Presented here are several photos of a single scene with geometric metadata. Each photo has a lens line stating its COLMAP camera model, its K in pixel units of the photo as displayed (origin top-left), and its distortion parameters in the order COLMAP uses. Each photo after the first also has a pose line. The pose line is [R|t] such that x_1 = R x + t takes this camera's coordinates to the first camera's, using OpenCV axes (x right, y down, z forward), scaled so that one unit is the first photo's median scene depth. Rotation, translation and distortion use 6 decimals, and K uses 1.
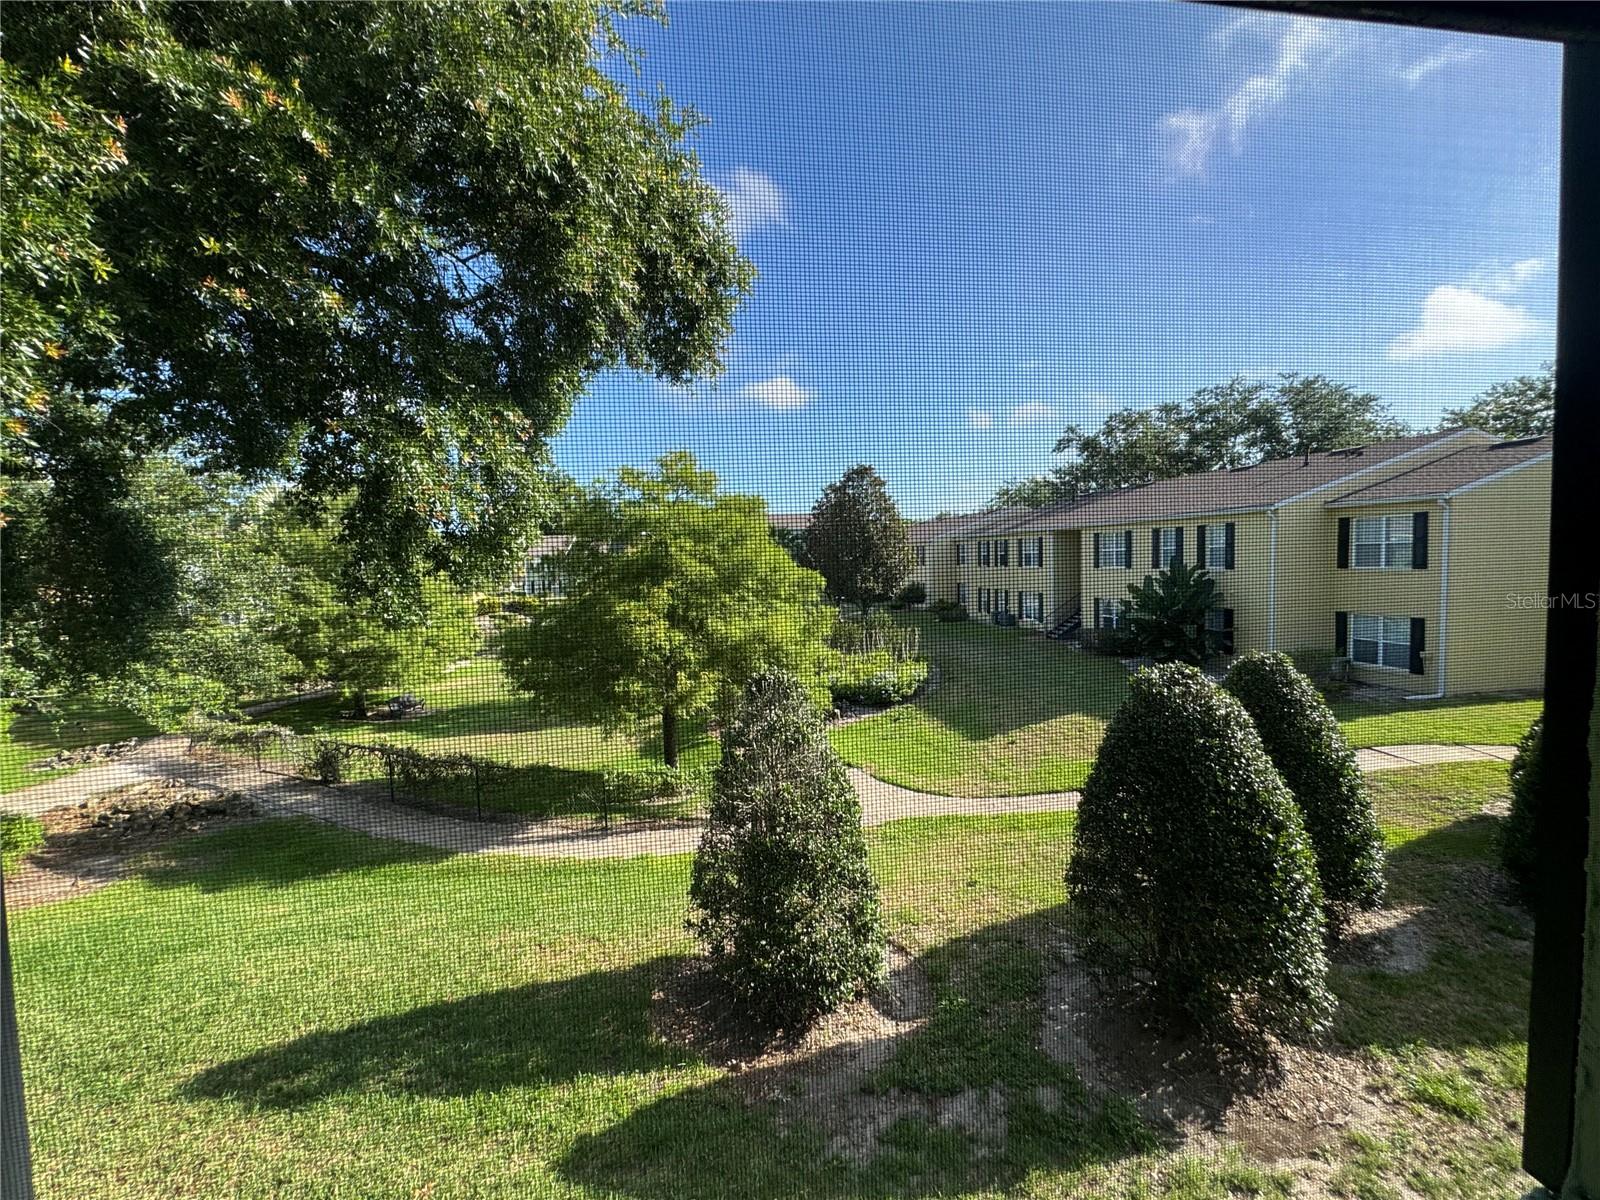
lens RADIAL K [[640.3, 0, 800.0], [0, 640.3, 600.0], [0, 0, 1]] dist [0.001383, 0.000360]
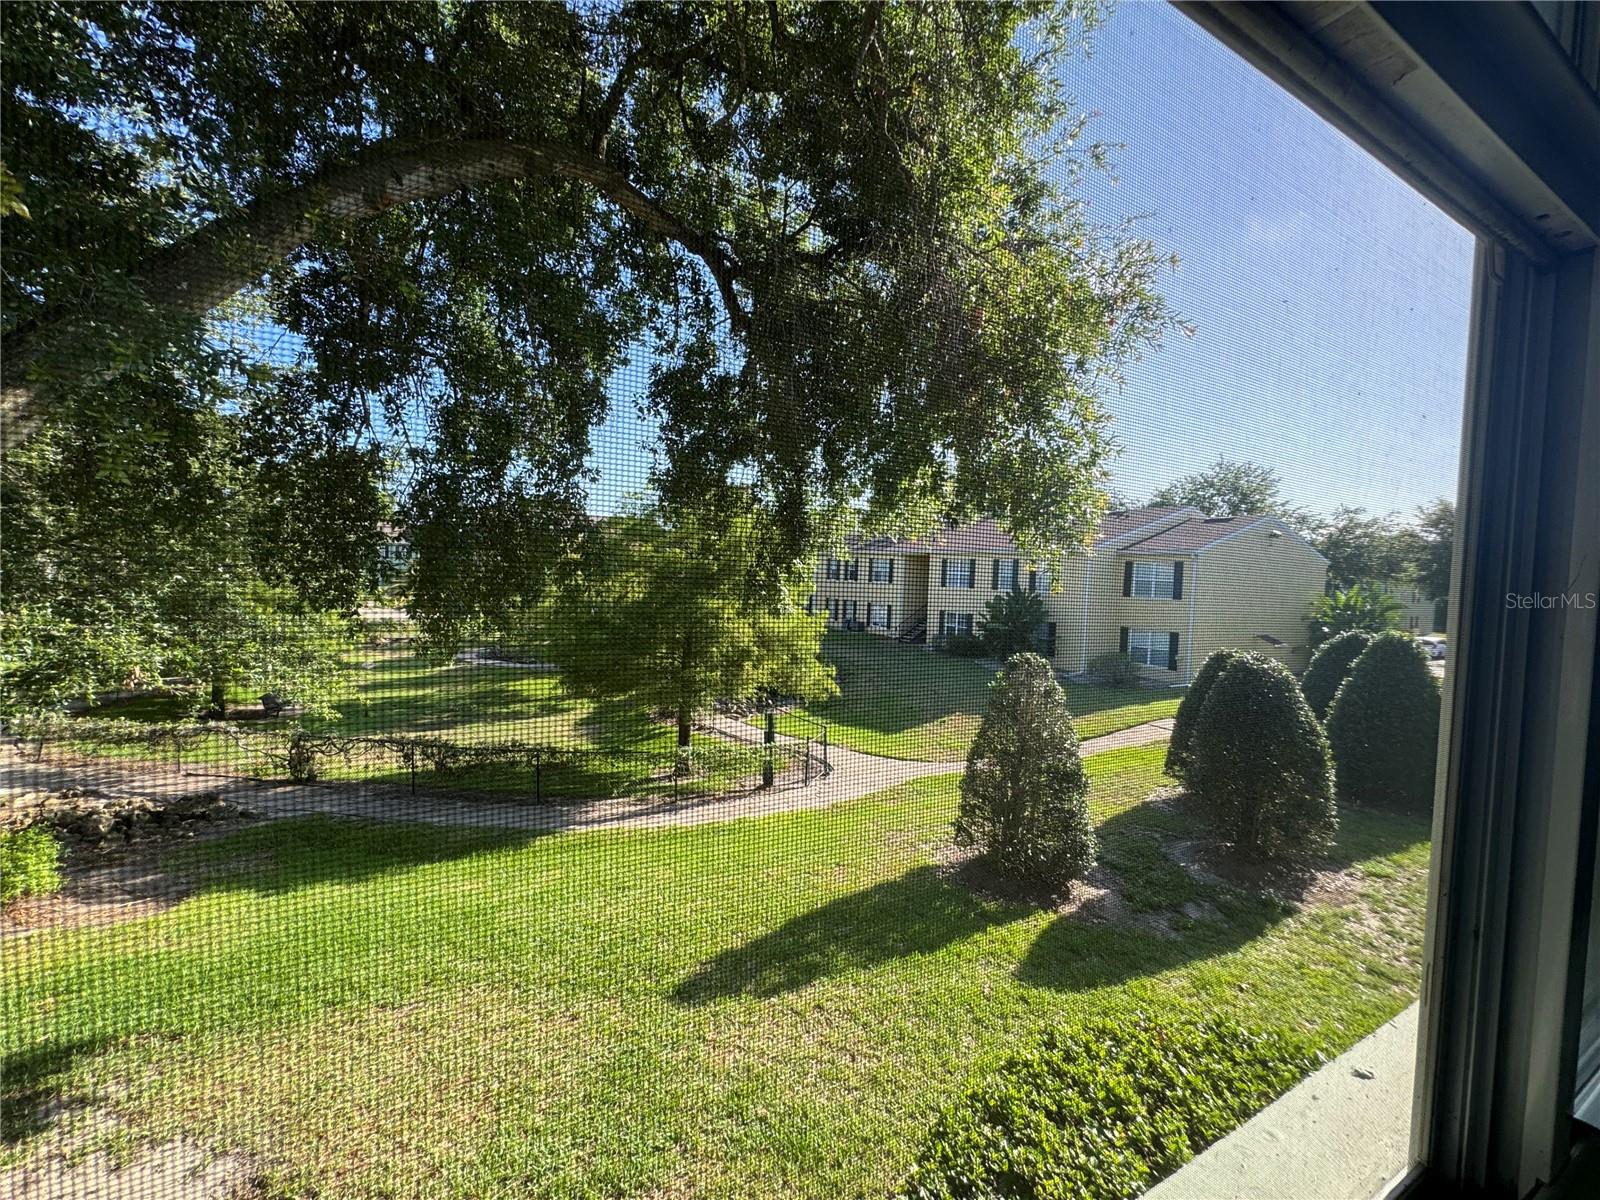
lens RADIAL K [[605.8, 0, 800.0], [0, 605.8, 600.0], [0, 0, 1]] dist [0.000496, 0.000038]
pose [[0.944953, 0.042833, 0.324391, -0.283667], [-0.039659, 0.999079, -0.016391, 0.009745], [-0.324795, 0.002624, 0.945781, -0.037296]]
